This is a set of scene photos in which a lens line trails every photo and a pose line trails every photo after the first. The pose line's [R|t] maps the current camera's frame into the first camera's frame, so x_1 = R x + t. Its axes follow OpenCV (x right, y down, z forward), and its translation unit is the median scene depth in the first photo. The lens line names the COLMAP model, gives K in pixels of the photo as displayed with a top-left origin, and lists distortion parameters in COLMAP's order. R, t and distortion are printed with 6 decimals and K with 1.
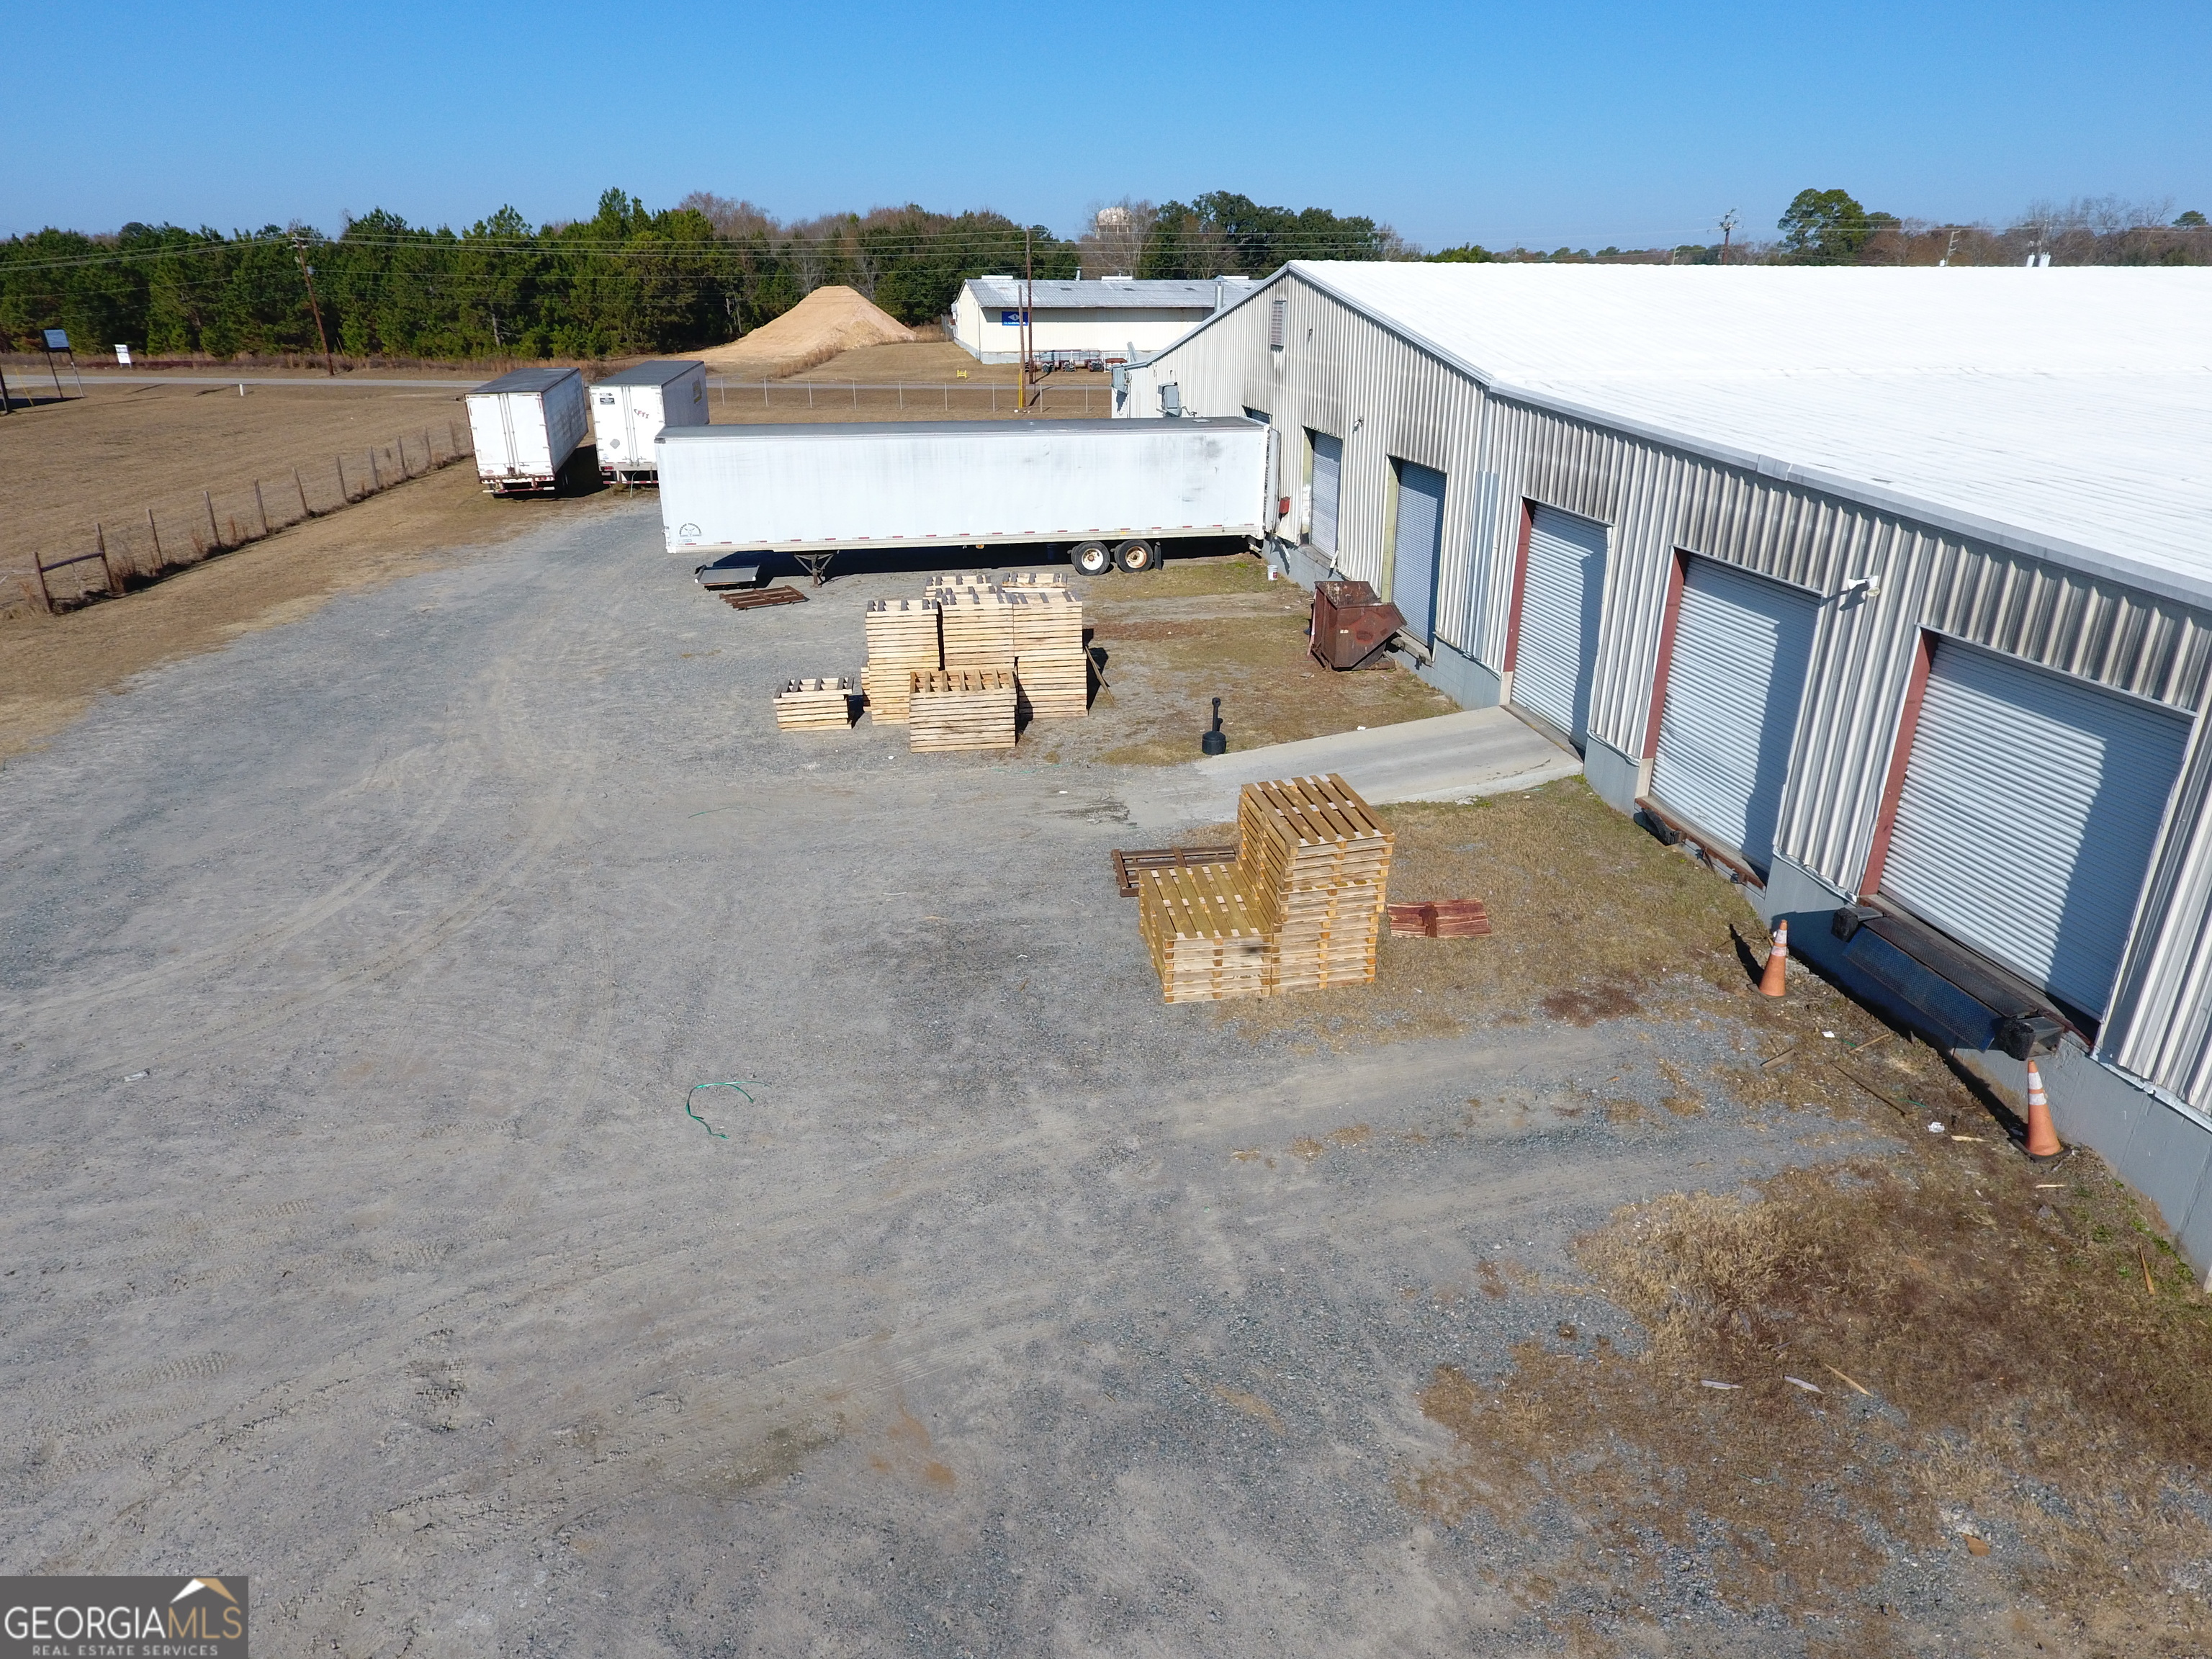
lens RADIAL K [[1302.5, 0, 1106.0], [0, 1302.5, 829.5], [0, 0, 1]] dist [-0.003597, -0.000768]
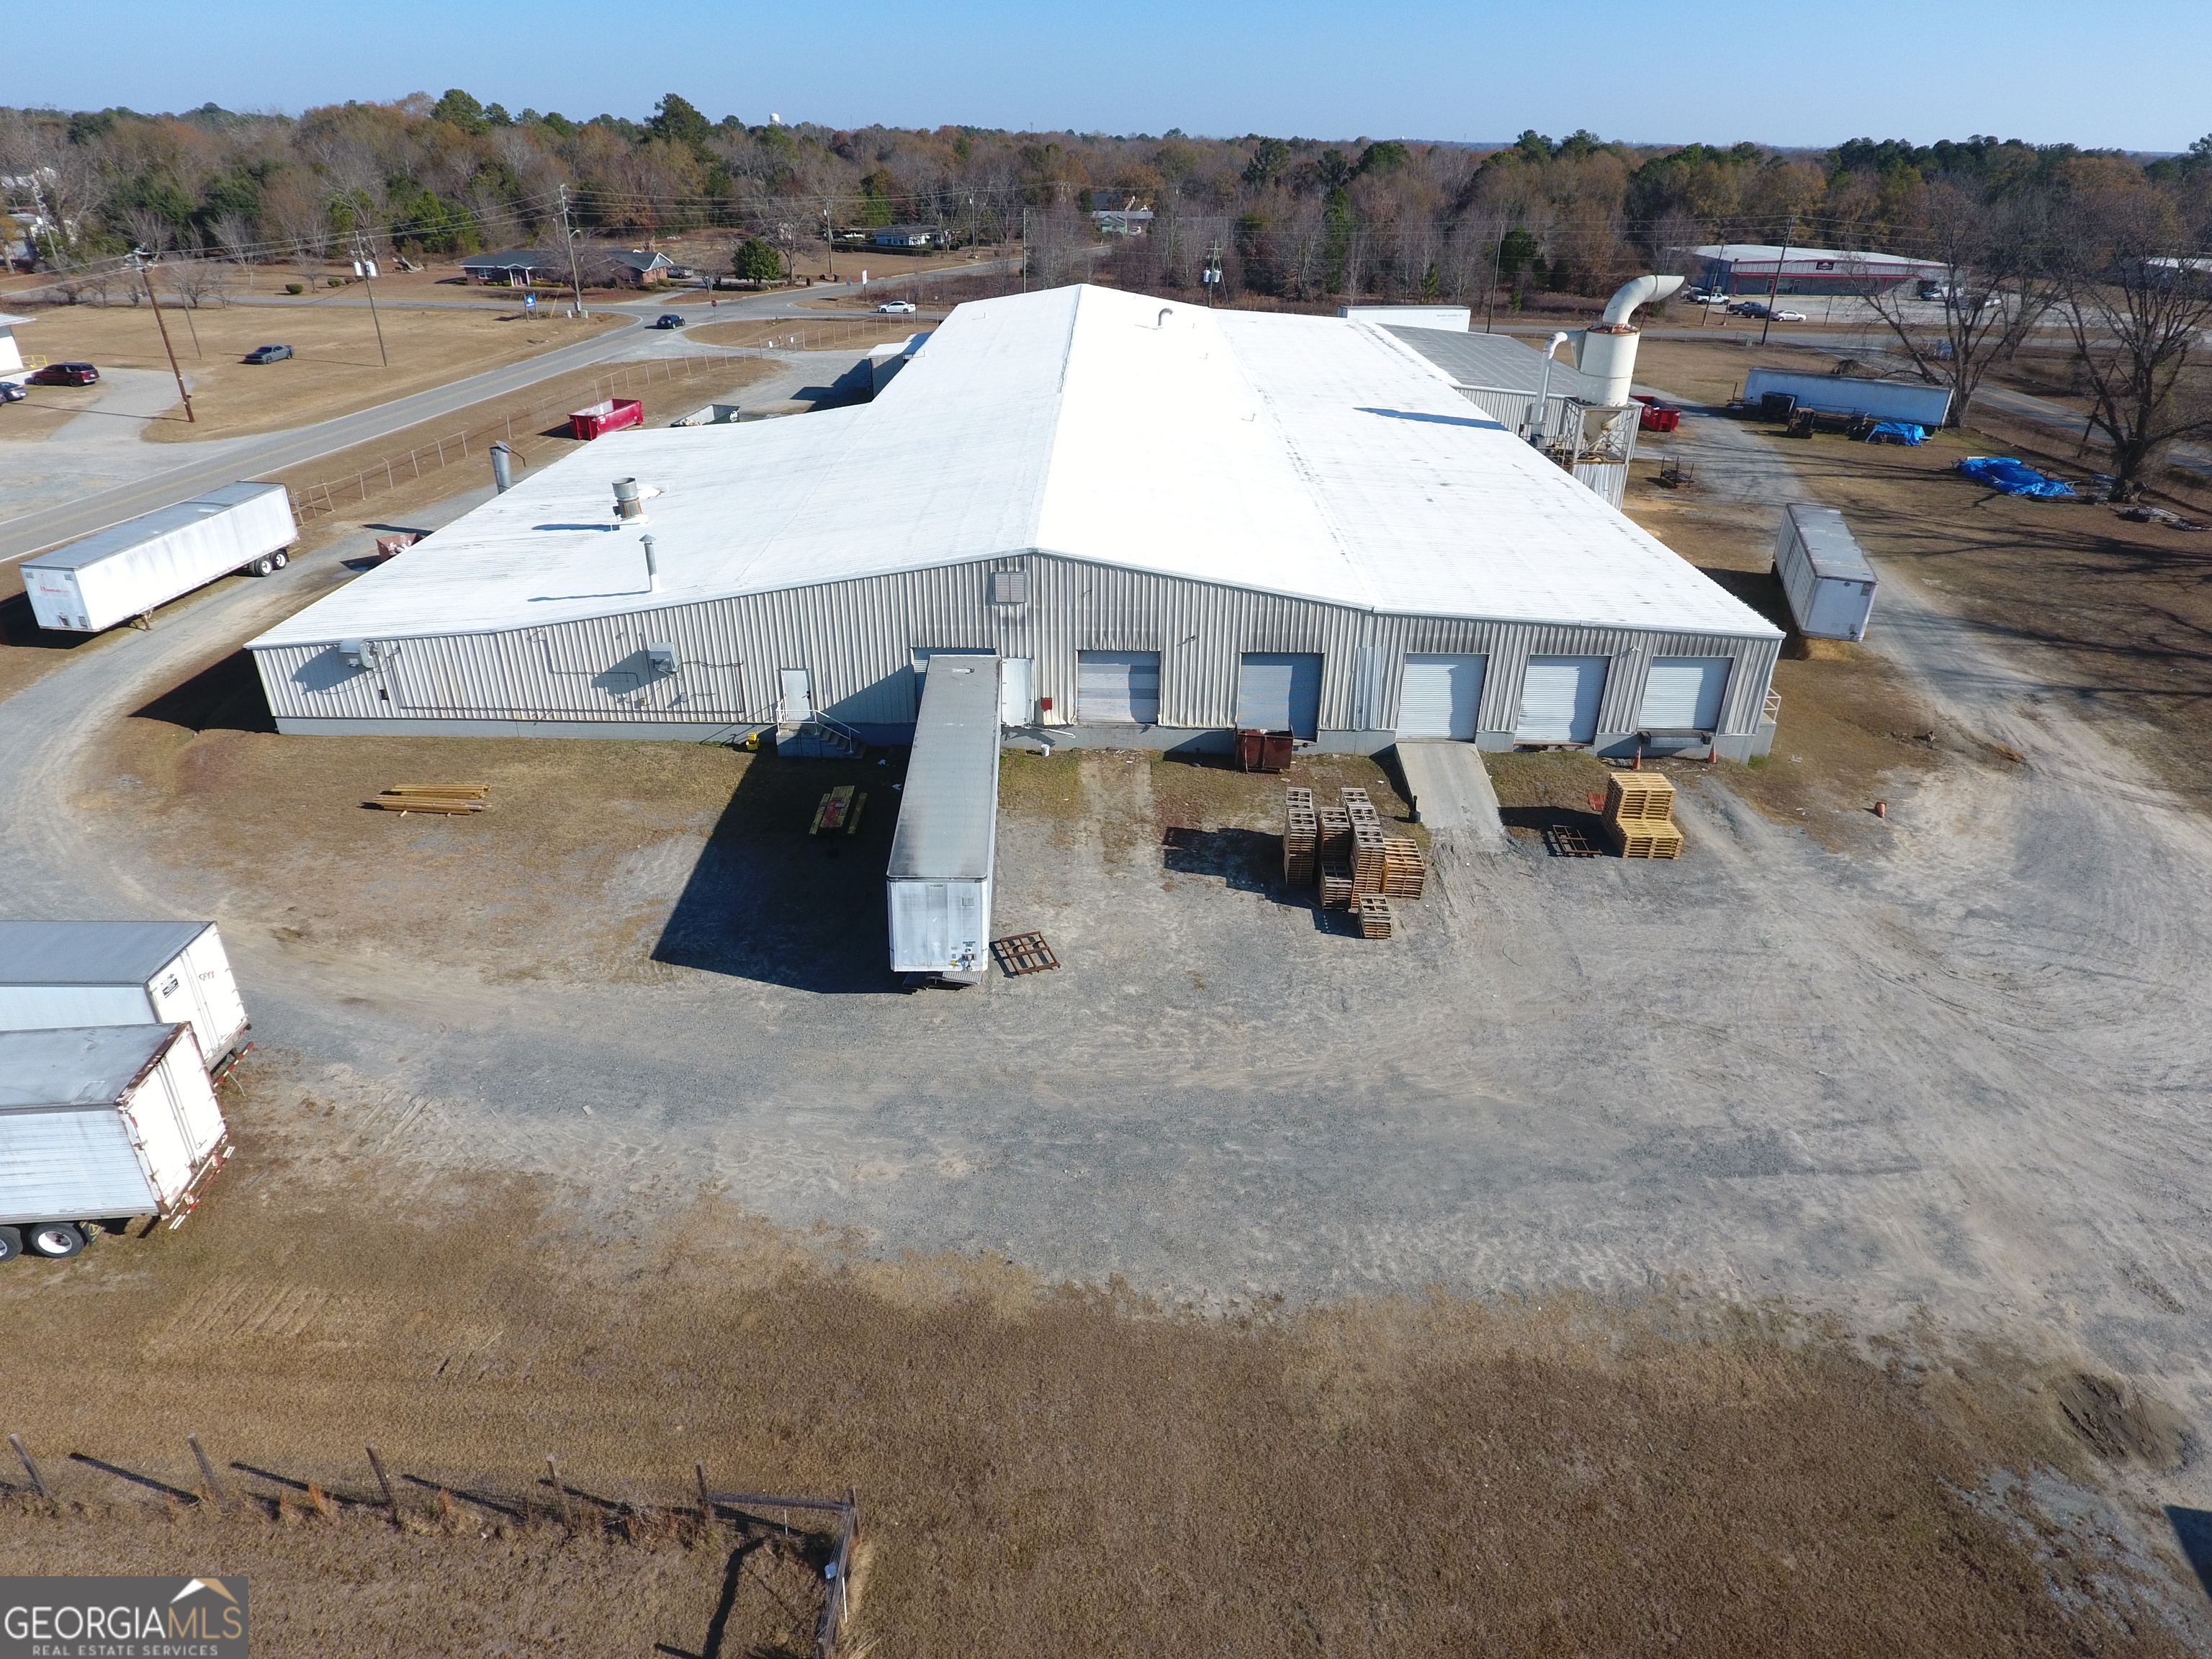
lens RADIAL K [[1302.5, 0, 1106.0], [0, 1302.5, 829.5], [0, 0, 1]] dist [-0.003597, -0.000768]
pose [[0.154366, -0.447918, 0.880648, -2.241905], [0.365868, 0.853881, 0.370172, -1.218455], [-0.917775, 0.265059, 0.295689, 1.068769]]
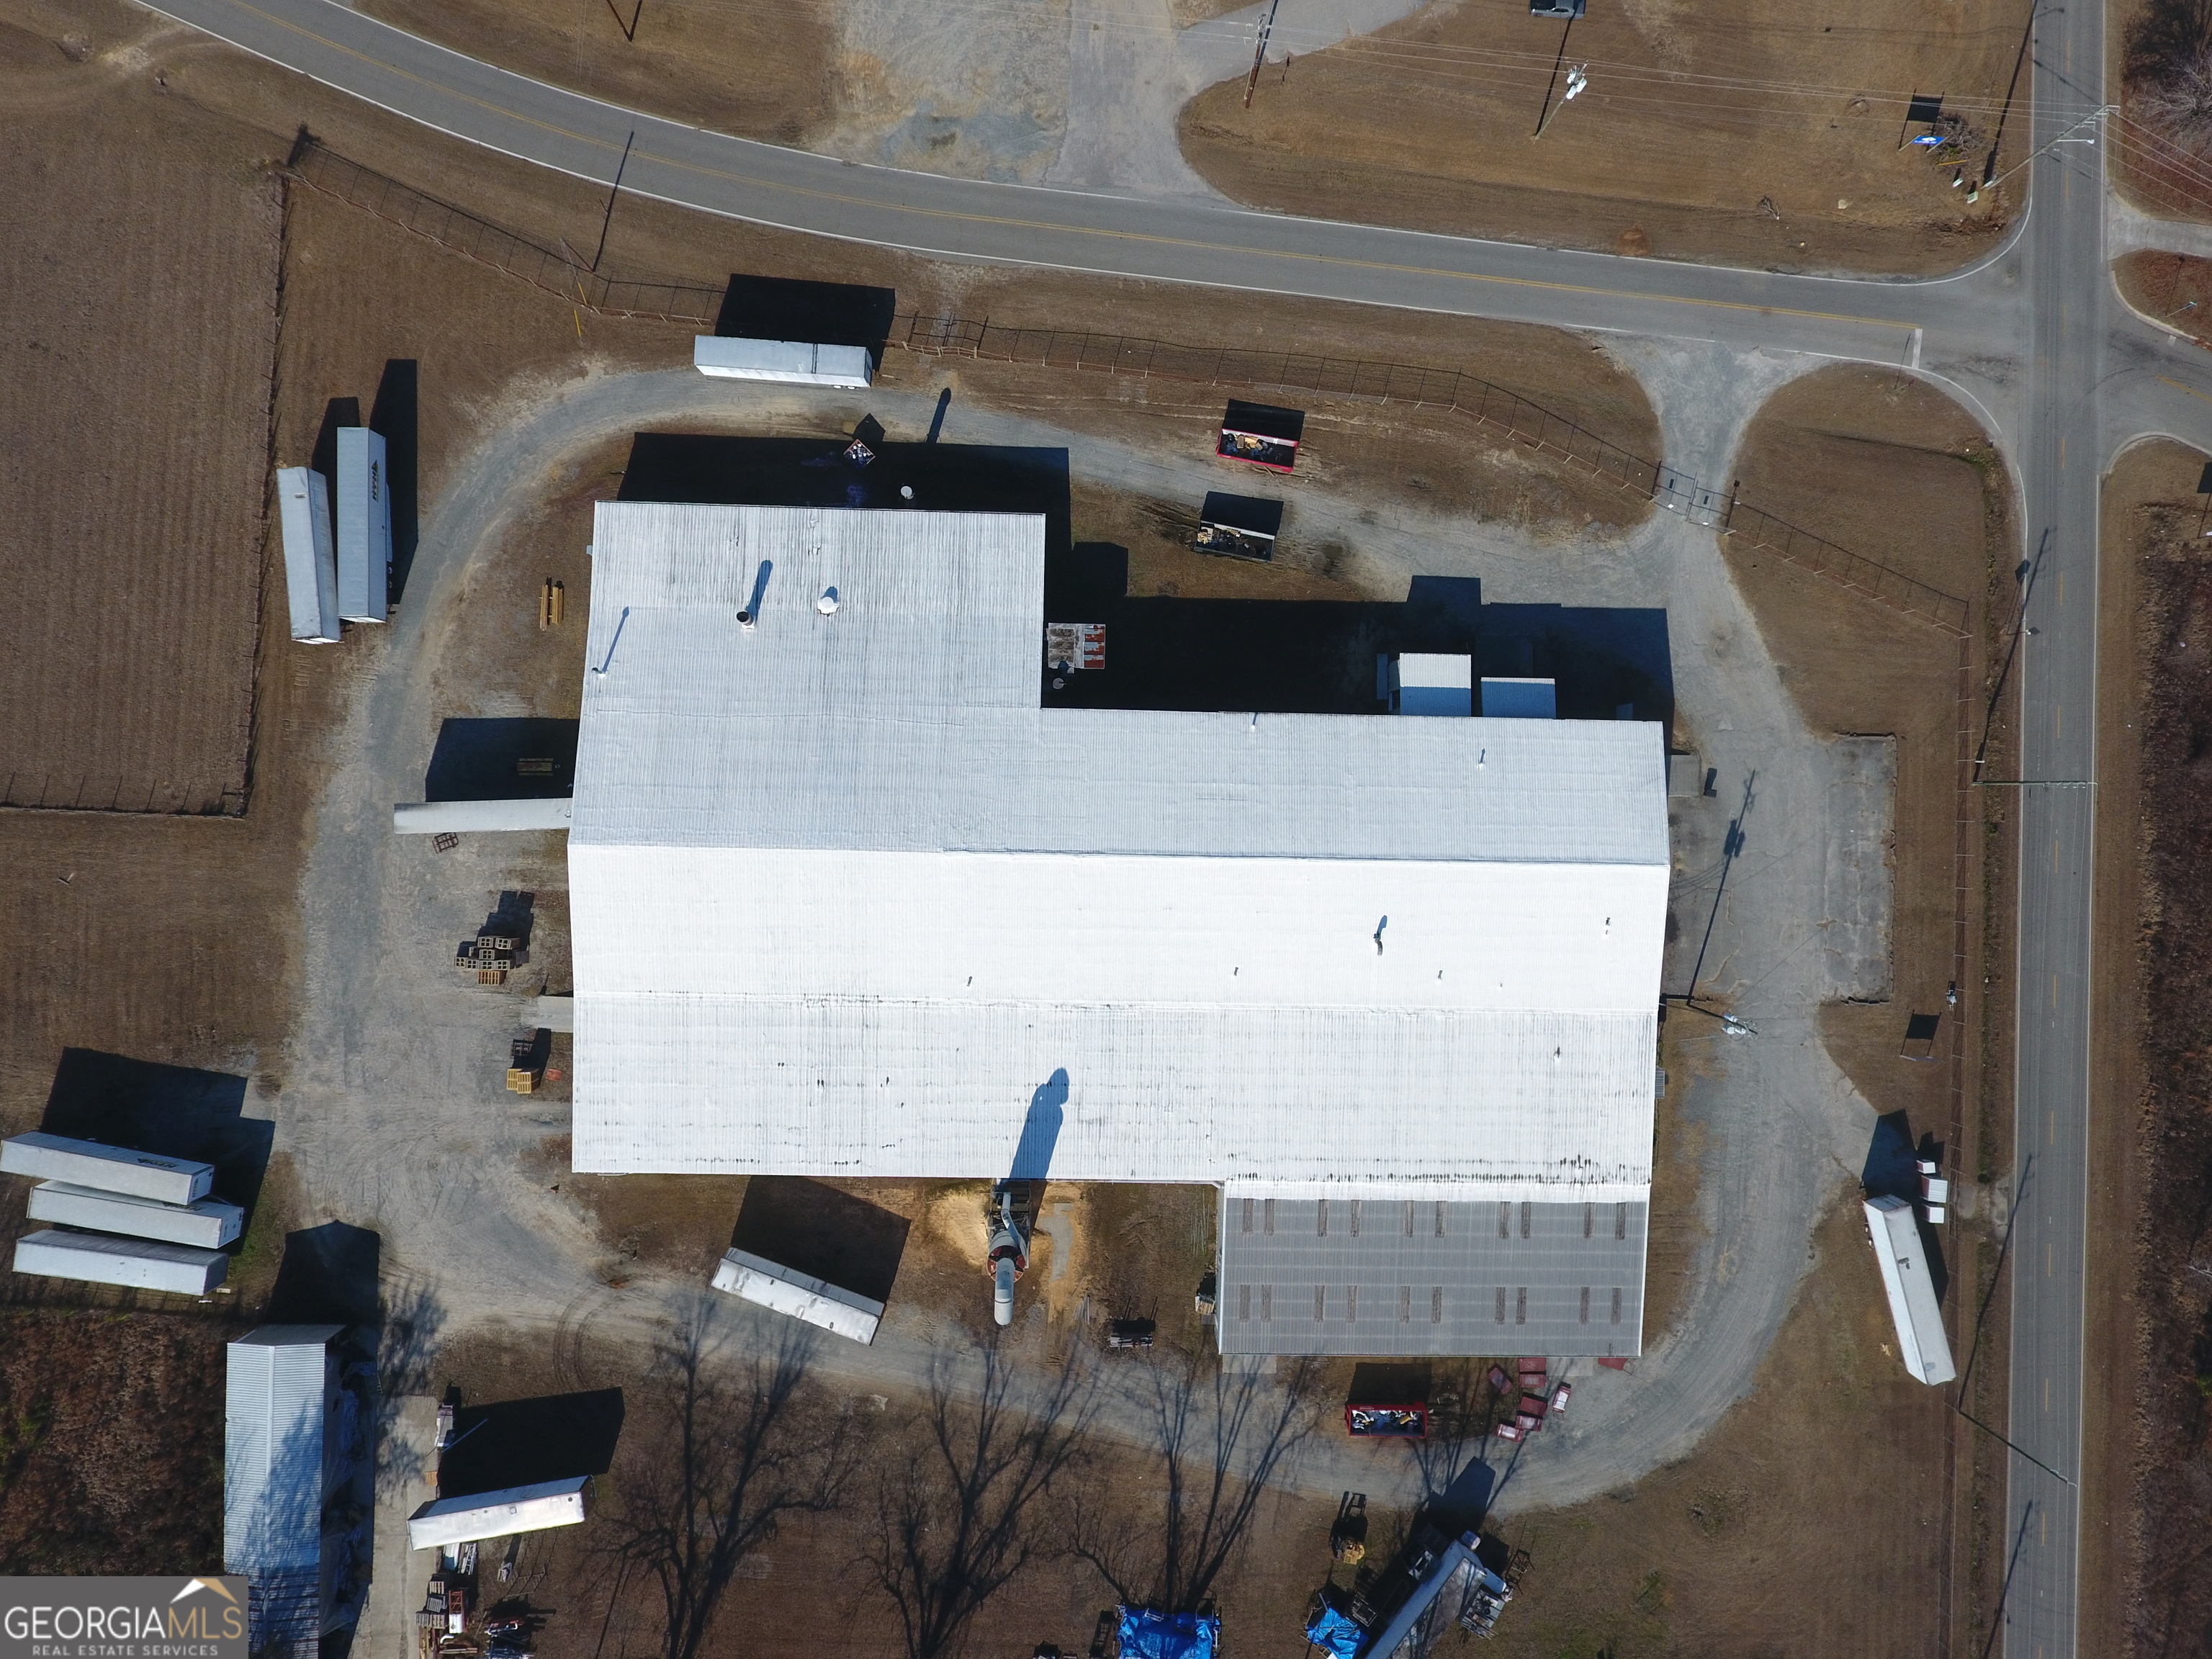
lens RADIAL K [[1302.5, 0, 1106.0], [0, 1302.5, 829.5], [0, 0, 1]] dist [-0.003597, -0.000768]
pose [[0.984964, 0.170791, 0.026012, 2.530719], [-0.093114, 0.397993, 0.912651, -6.488224], [0.145520, -0.901350, 0.407912, -0.217666]]
